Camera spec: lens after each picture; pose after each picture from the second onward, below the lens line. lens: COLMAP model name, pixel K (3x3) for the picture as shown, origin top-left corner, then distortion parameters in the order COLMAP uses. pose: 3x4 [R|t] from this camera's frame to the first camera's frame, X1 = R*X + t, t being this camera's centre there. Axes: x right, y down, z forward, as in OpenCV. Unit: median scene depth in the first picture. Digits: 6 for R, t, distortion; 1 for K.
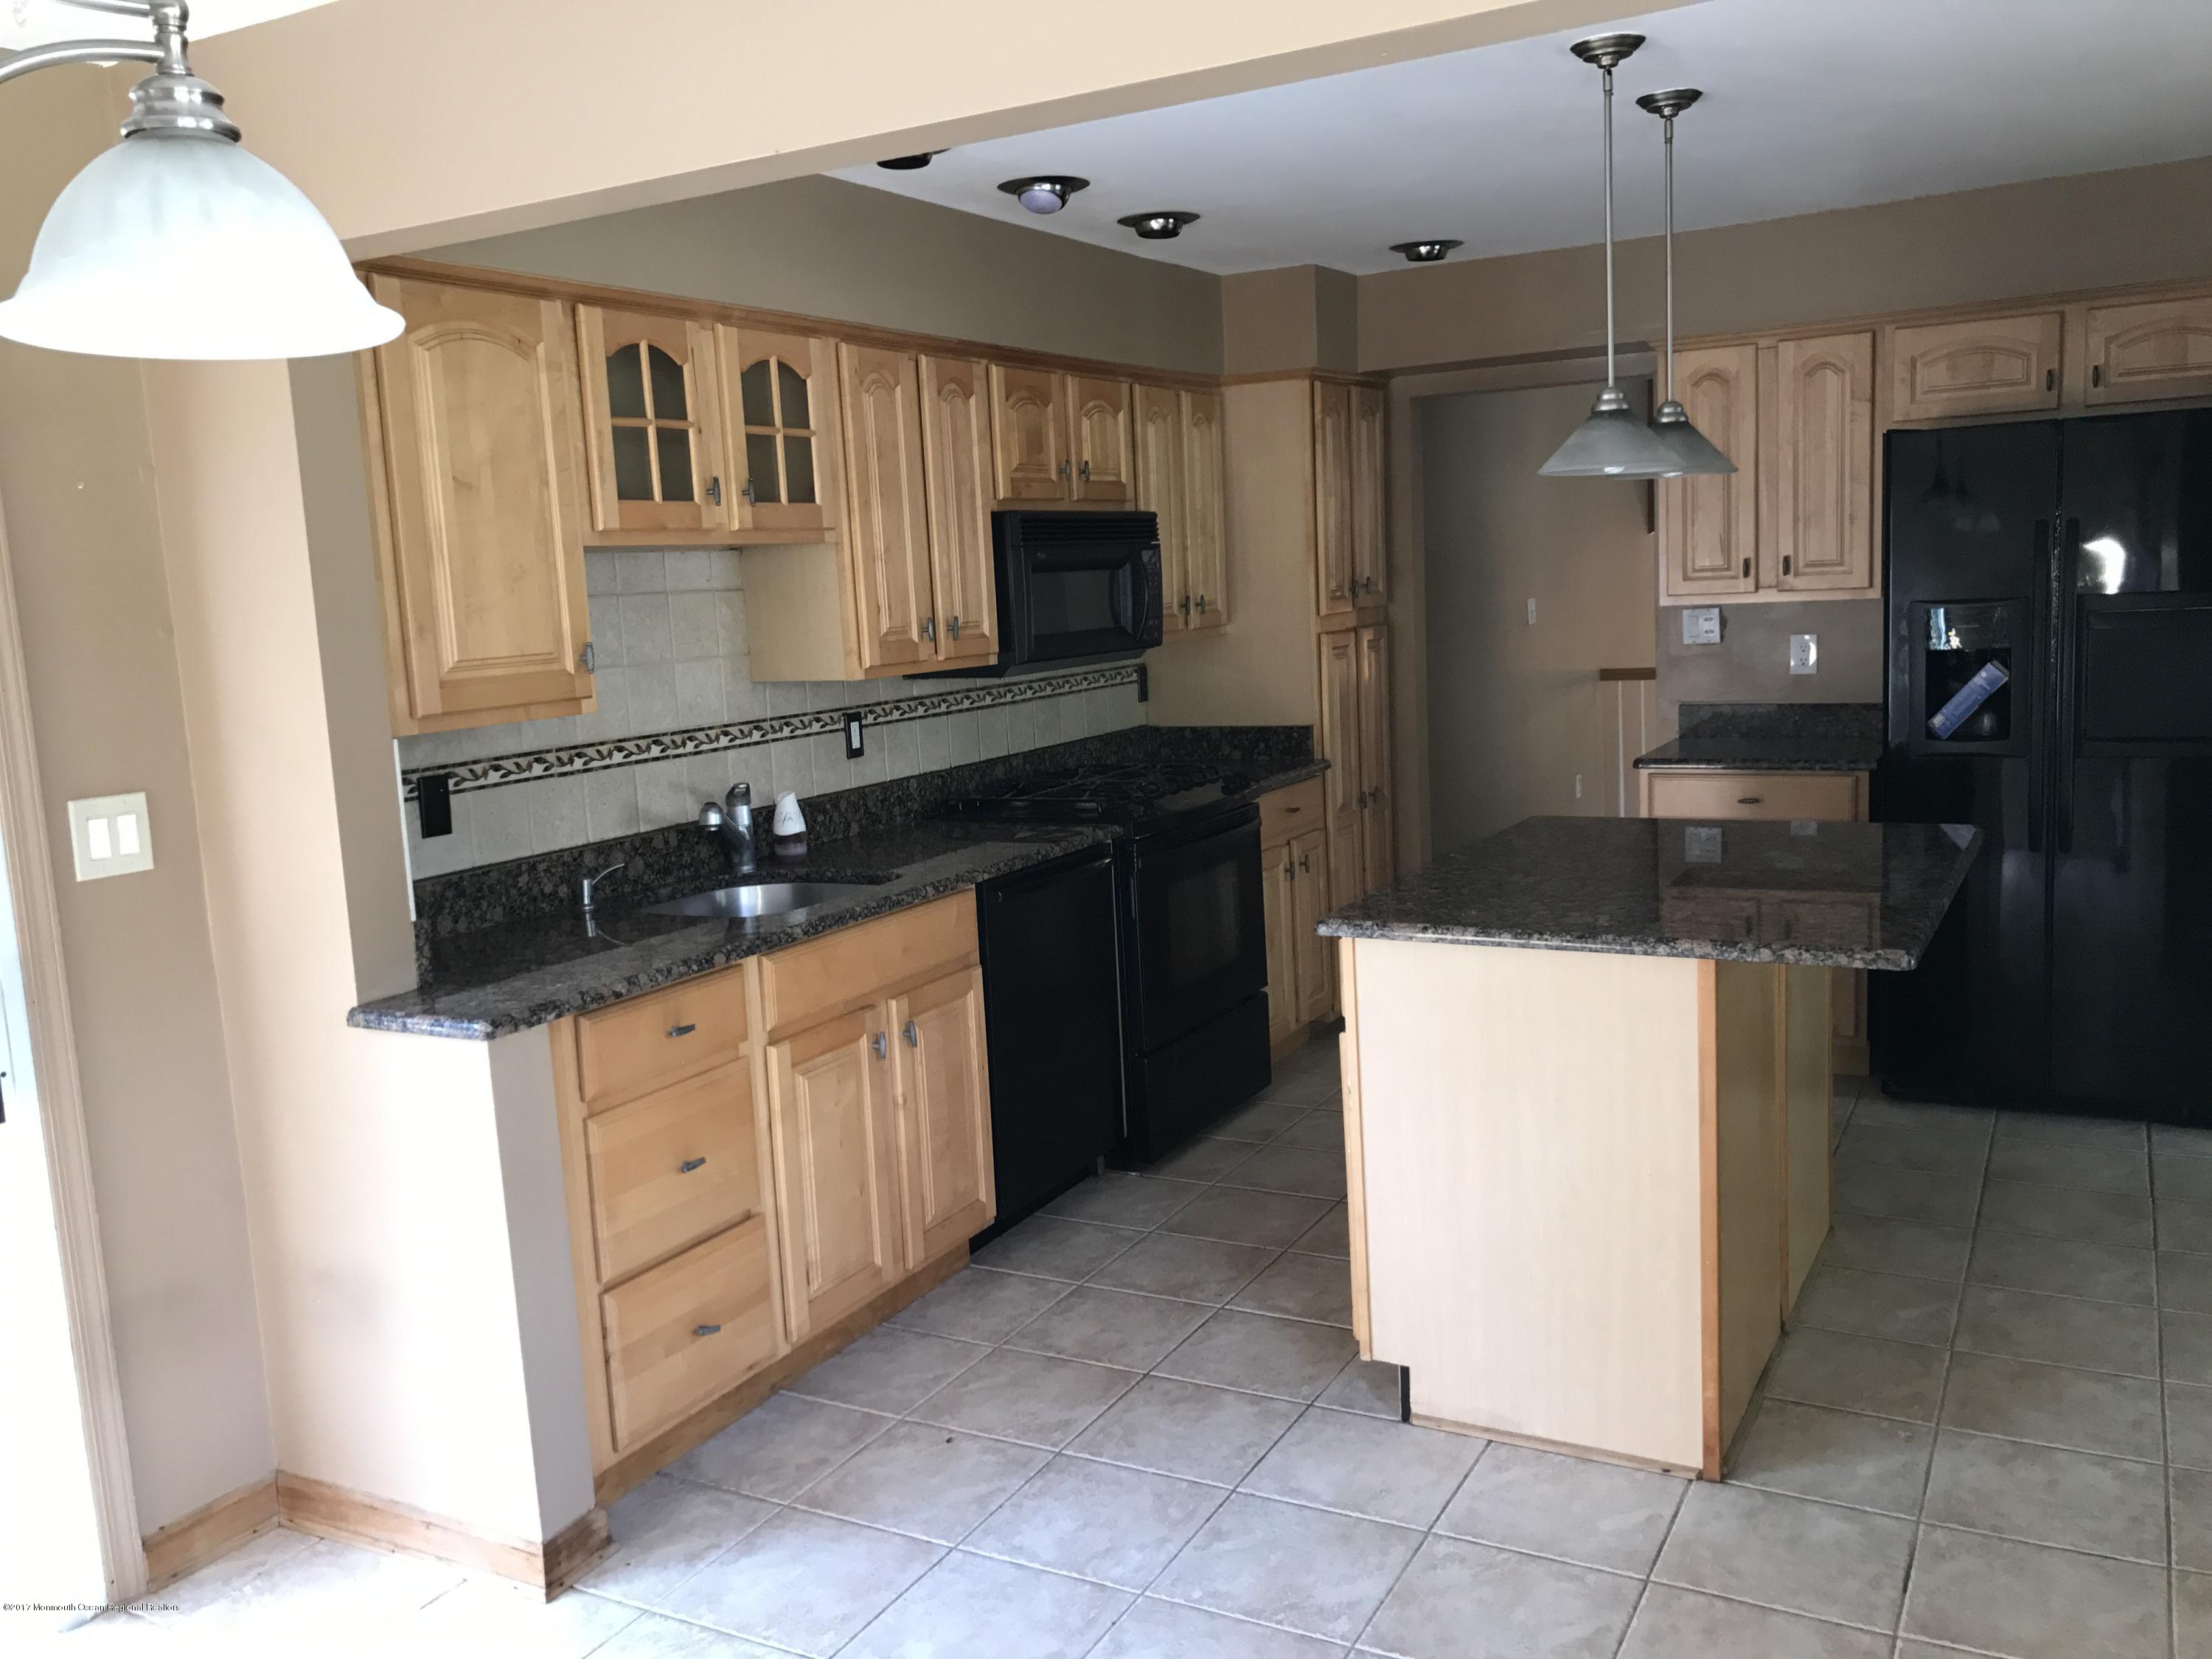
lens RADIAL K [[1785.9, 0, 1106.0], [0, 1785.9, 829.5], [0, 0, 1]] dist [0.010660, 0.004214]
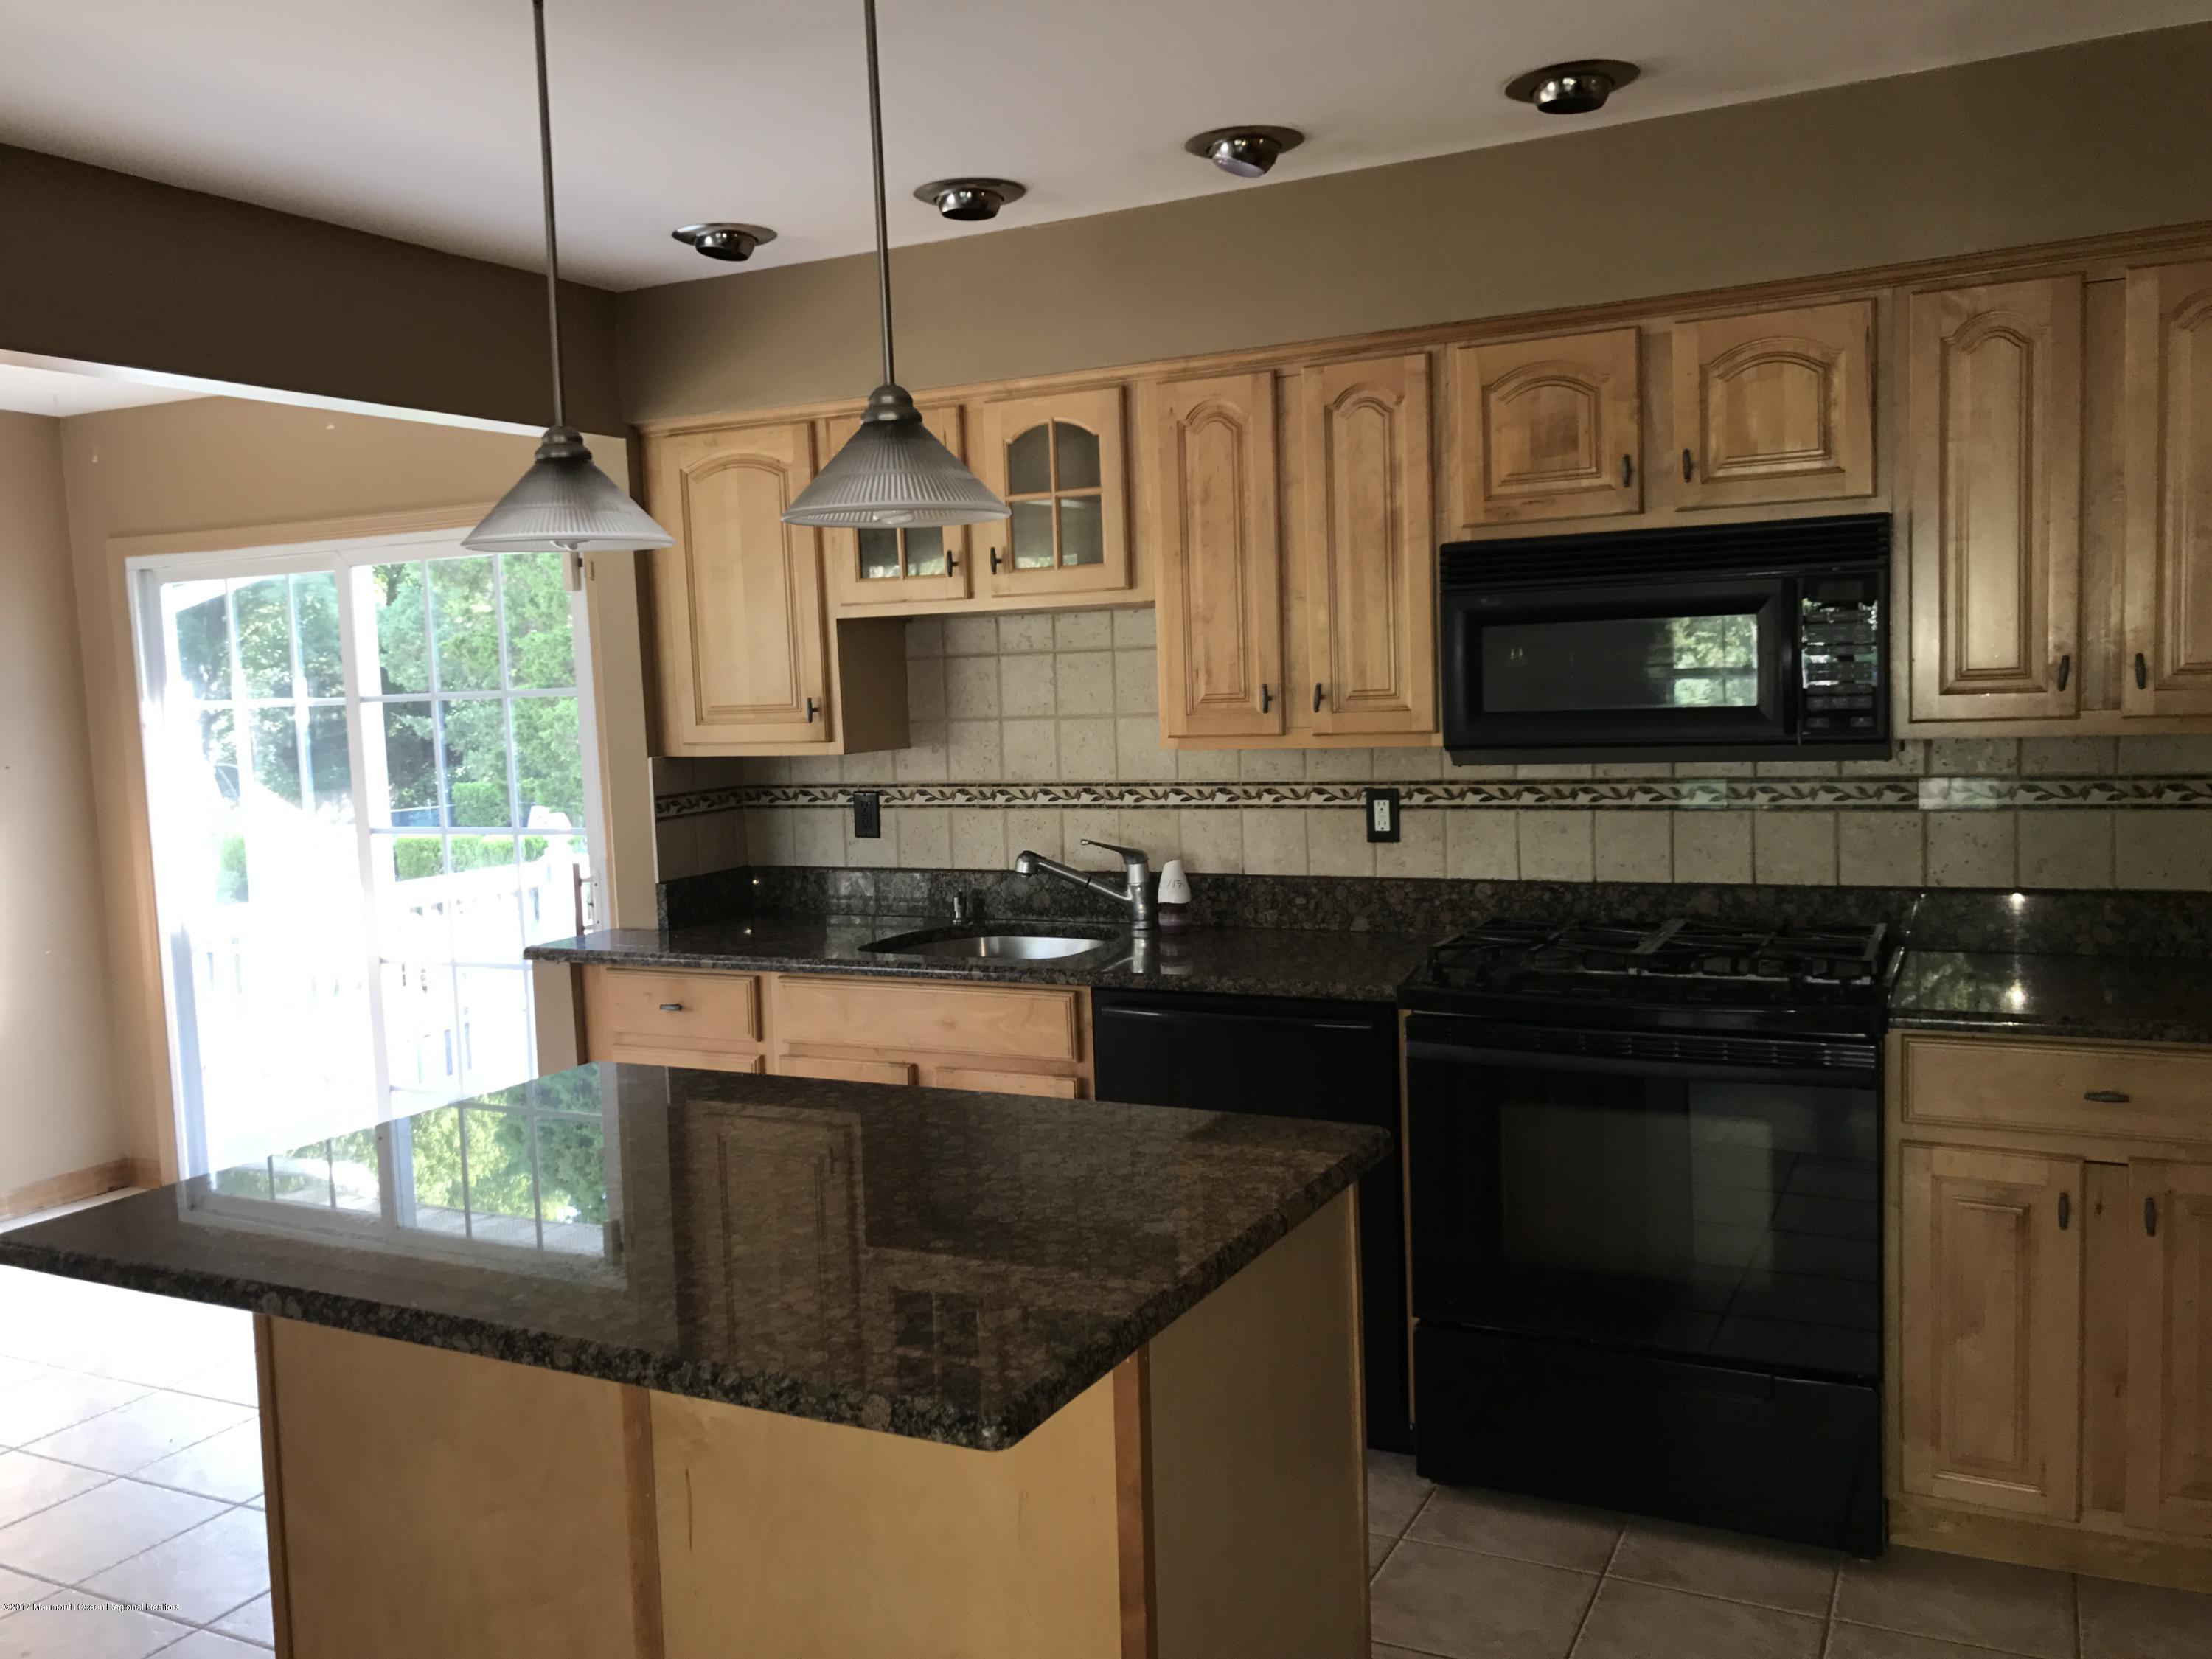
lens RADIAL K [[1785.9, 0, 1106.0], [0, 1785.9, 829.5], [0, 0, 1]] dist [0.010660, 0.004214]
pose [[0.045246, 0.168409, -0.984678, 0.689455], [-0.088702, 0.982472, 0.163955, -0.174880], [0.995030, 0.079925, 0.059391, 0.833906]]
